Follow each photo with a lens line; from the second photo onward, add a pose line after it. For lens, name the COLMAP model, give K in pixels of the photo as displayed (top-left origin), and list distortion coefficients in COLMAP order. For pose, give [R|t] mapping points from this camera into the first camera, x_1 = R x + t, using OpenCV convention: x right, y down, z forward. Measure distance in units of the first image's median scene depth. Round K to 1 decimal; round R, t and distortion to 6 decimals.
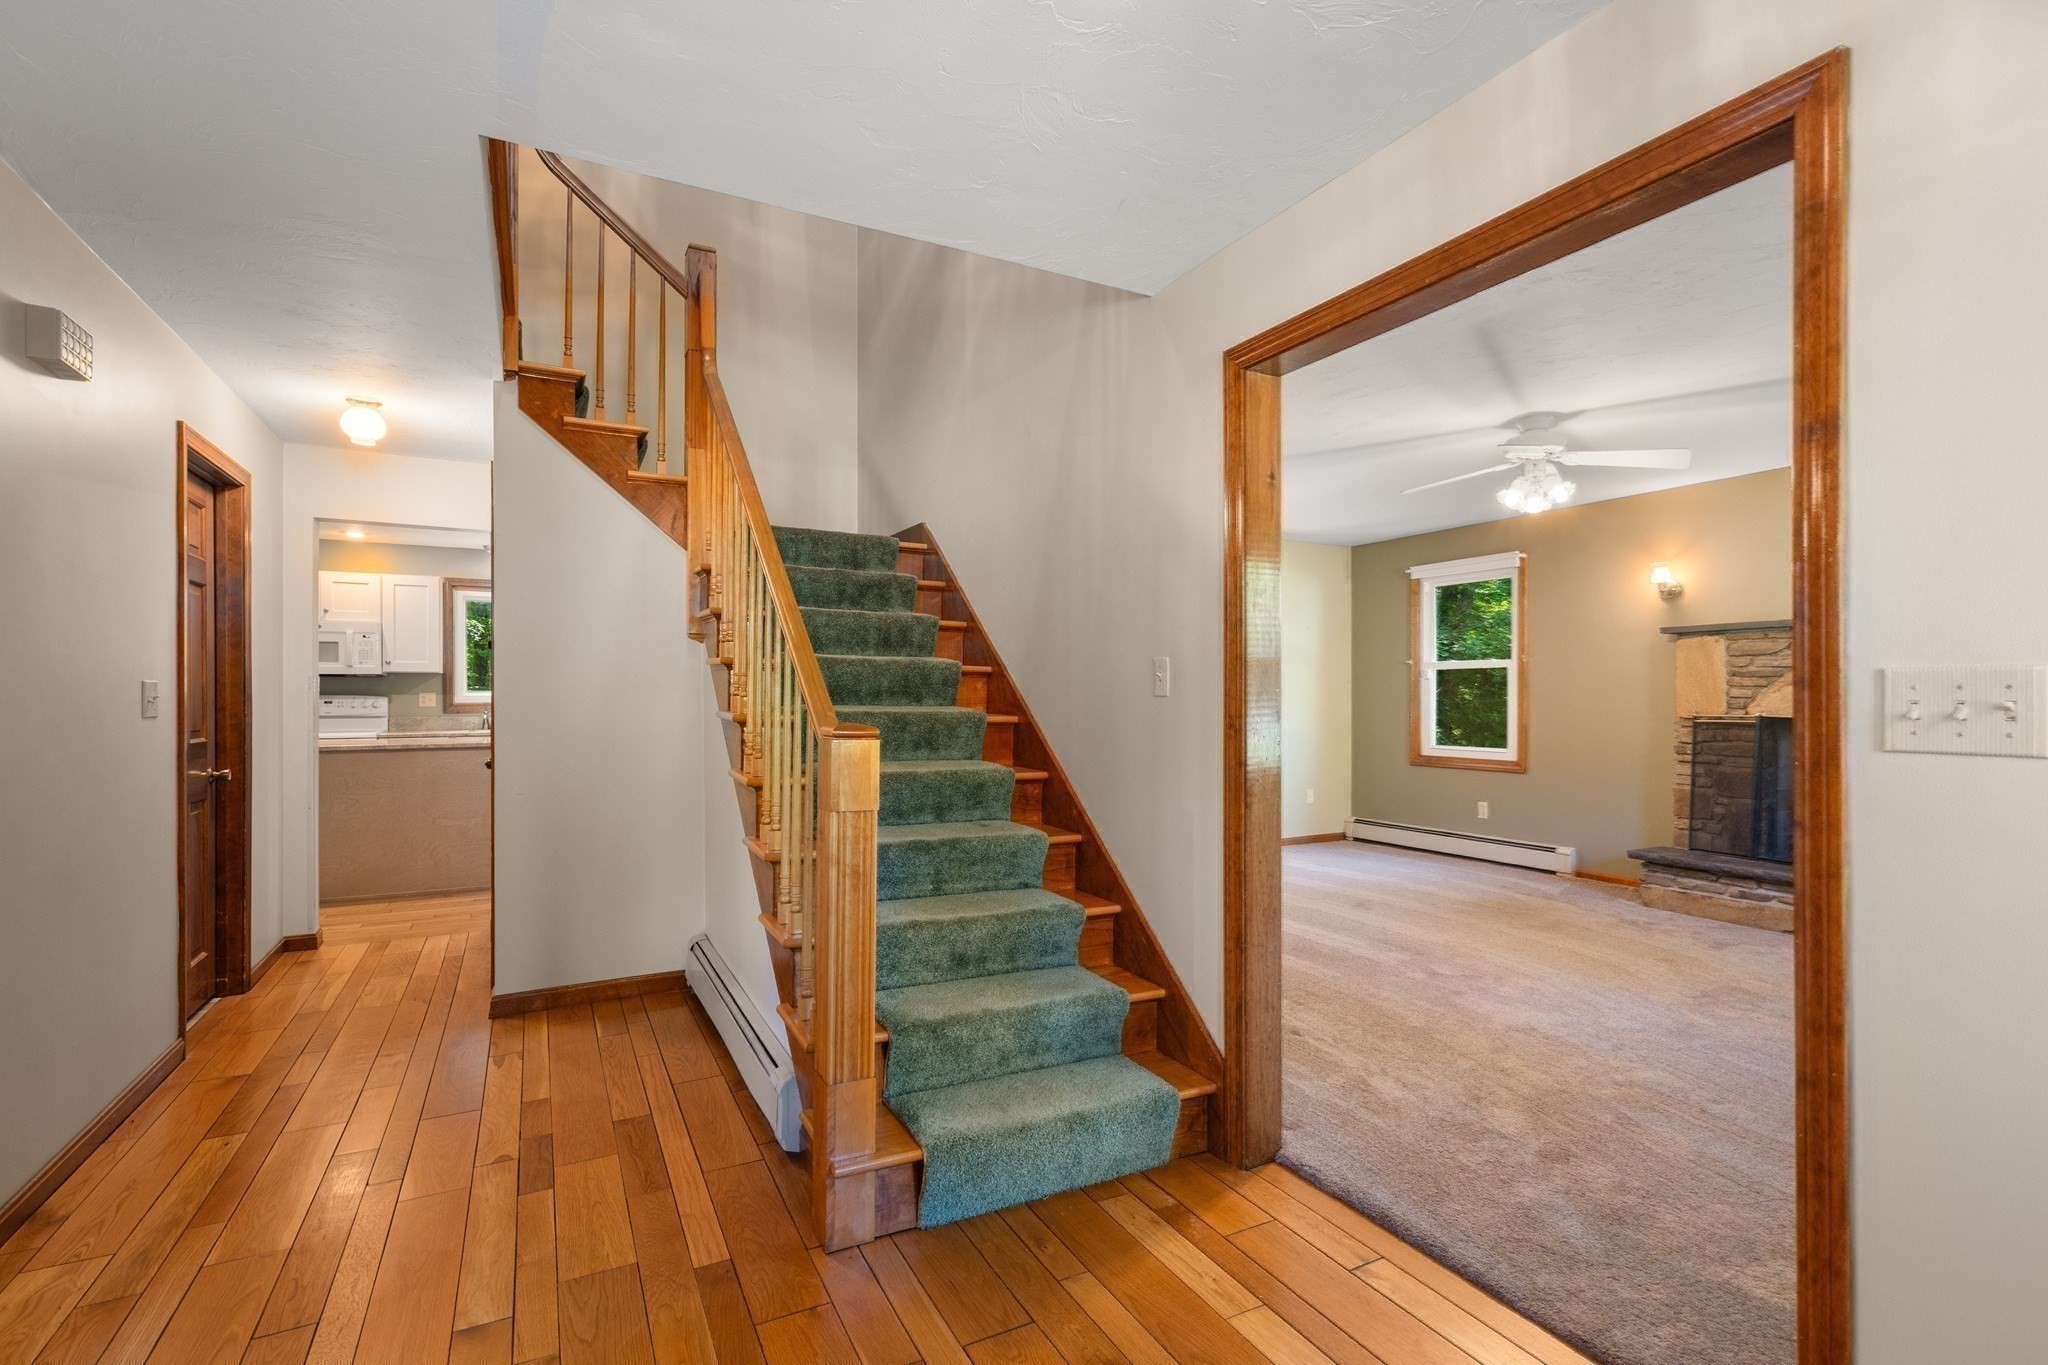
lens RADIAL K [[941.3, 0, 1020.8], [0, 941.3, 695.6], [0, 0, 1]] dist [-0.000459, 0.000898]
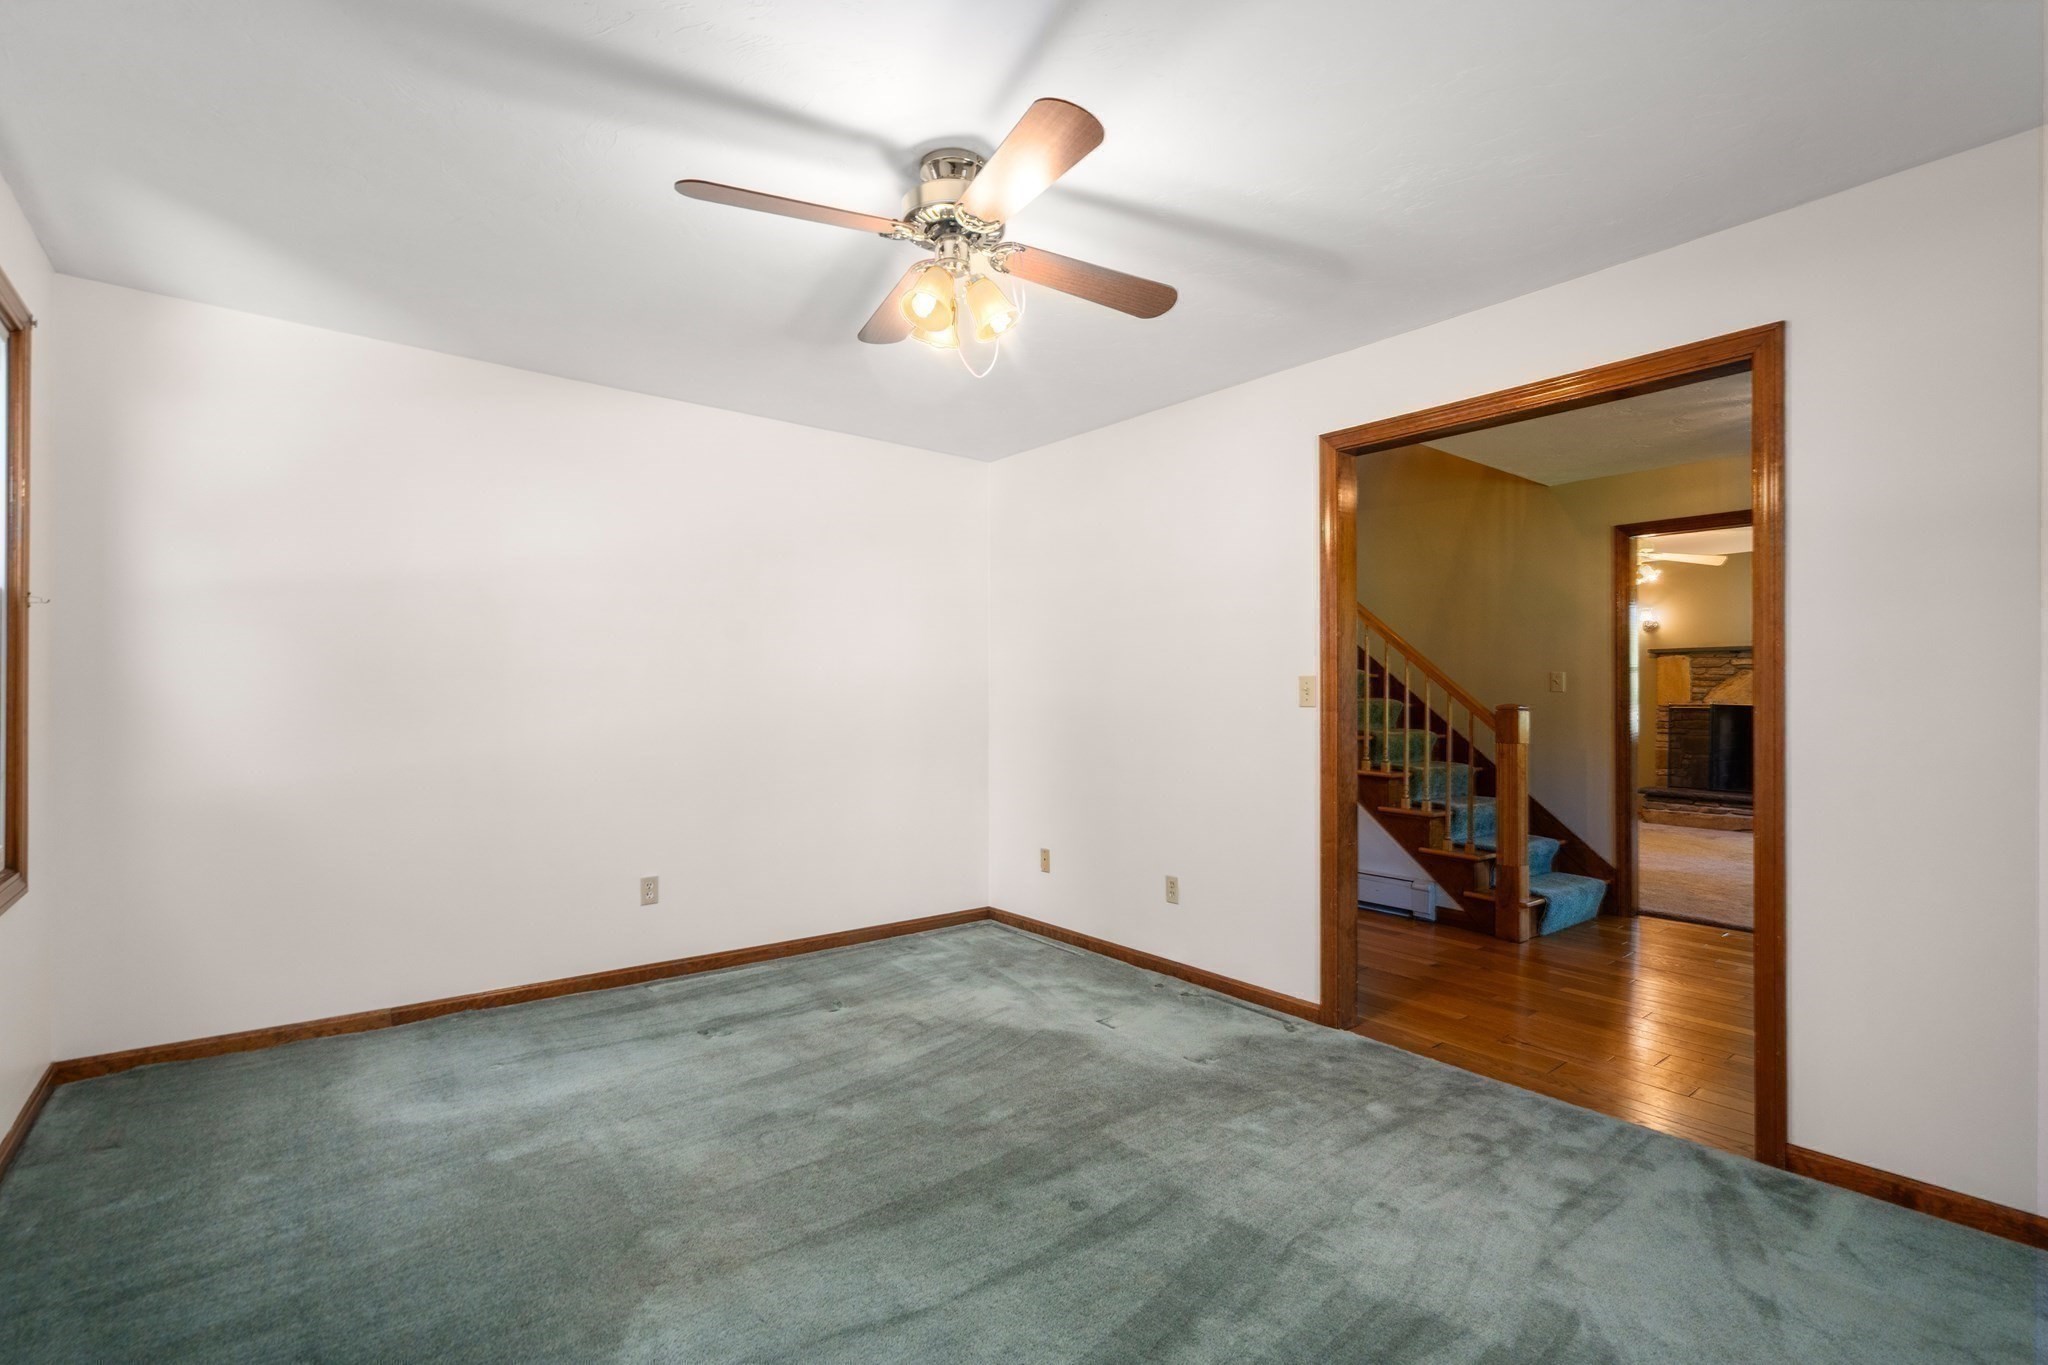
lens RADIAL K [[941.3, 0, 1022.8], [0, 941.3, 689.4], [0, 0, 1]] dist [-0.000459, 0.000898]
pose [[0.980511, 0.000041, 0.196464, -0.708850], [0.000587, 0.999995, -0.003136, -0.000072], [-0.196463, 0.003191, 0.980506, -0.374596]]
